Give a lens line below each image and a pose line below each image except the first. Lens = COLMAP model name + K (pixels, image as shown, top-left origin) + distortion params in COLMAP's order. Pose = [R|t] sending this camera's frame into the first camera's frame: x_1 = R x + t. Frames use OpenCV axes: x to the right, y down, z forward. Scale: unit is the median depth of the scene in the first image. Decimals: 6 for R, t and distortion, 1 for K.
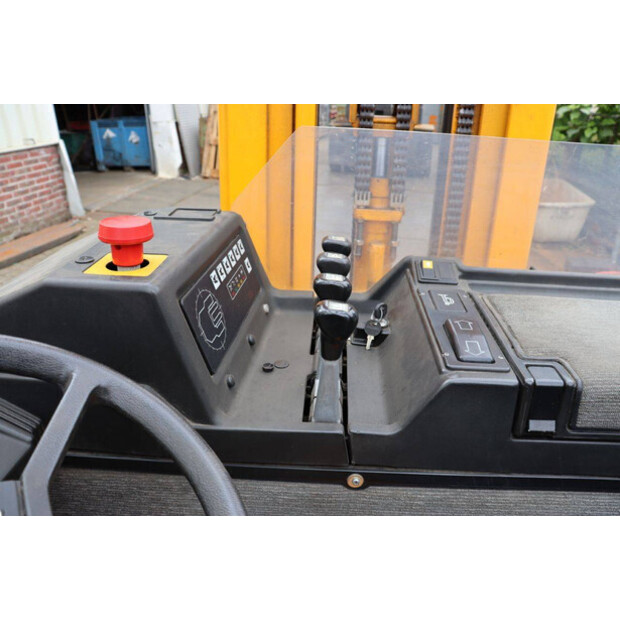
lens RADIAL K [[489.7, 0, 310.0], [0, 489.7, 310.0], [0, 0, 1]] dist [-0.068044, 0.005941]
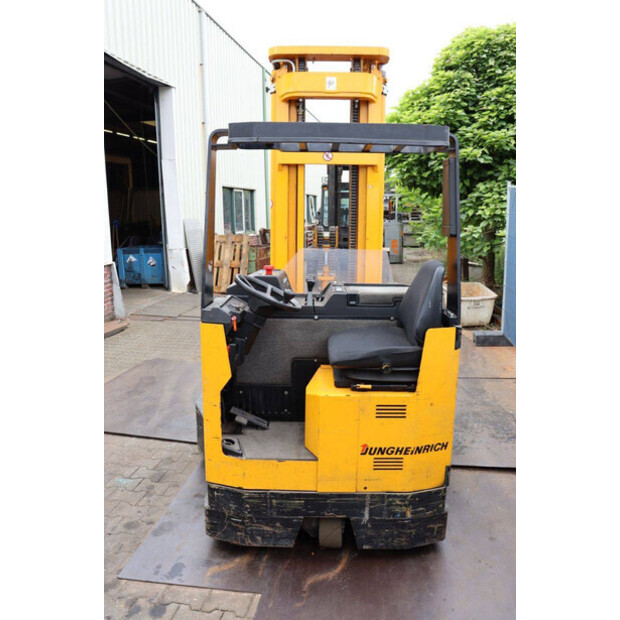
lens RADIAL K [[516.7, 0, 301.1], [0, 516.7, 309.7], [0, 0, 1]] dist [-0.078757, 0.000074]
pose [[0.999576, -0.020119, 0.021045, -0.012643], [0.024720, 0.968341, -0.248405, 0.124631], [-0.015381, 0.248820, 0.968428, -0.318615]]
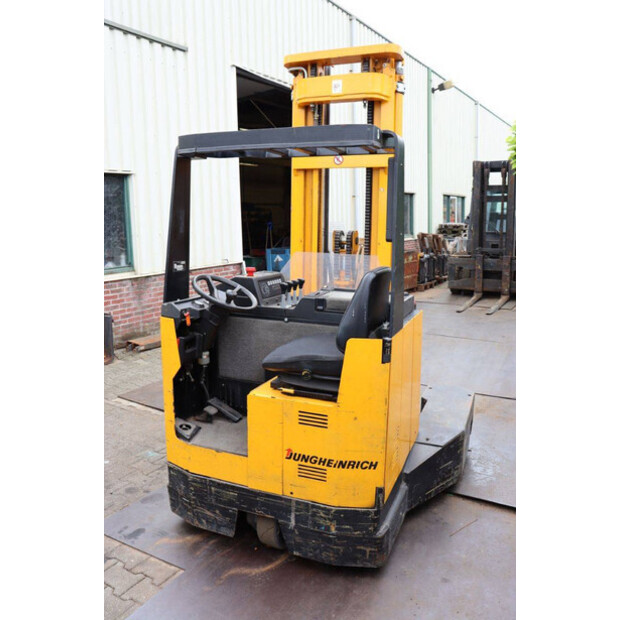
lens RADIAL K [[516.7, 0, 301.1], [0, 516.7, 309.7], [0, 0, 1]] dist [-0.078757, 0.000074]
pose [[0.939279, 0.044995, -0.340191, 0.161188], [-0.131224, 0.963113, -0.234931, 0.117452], [0.317072, 0.265307, 0.910537, -0.297672]]
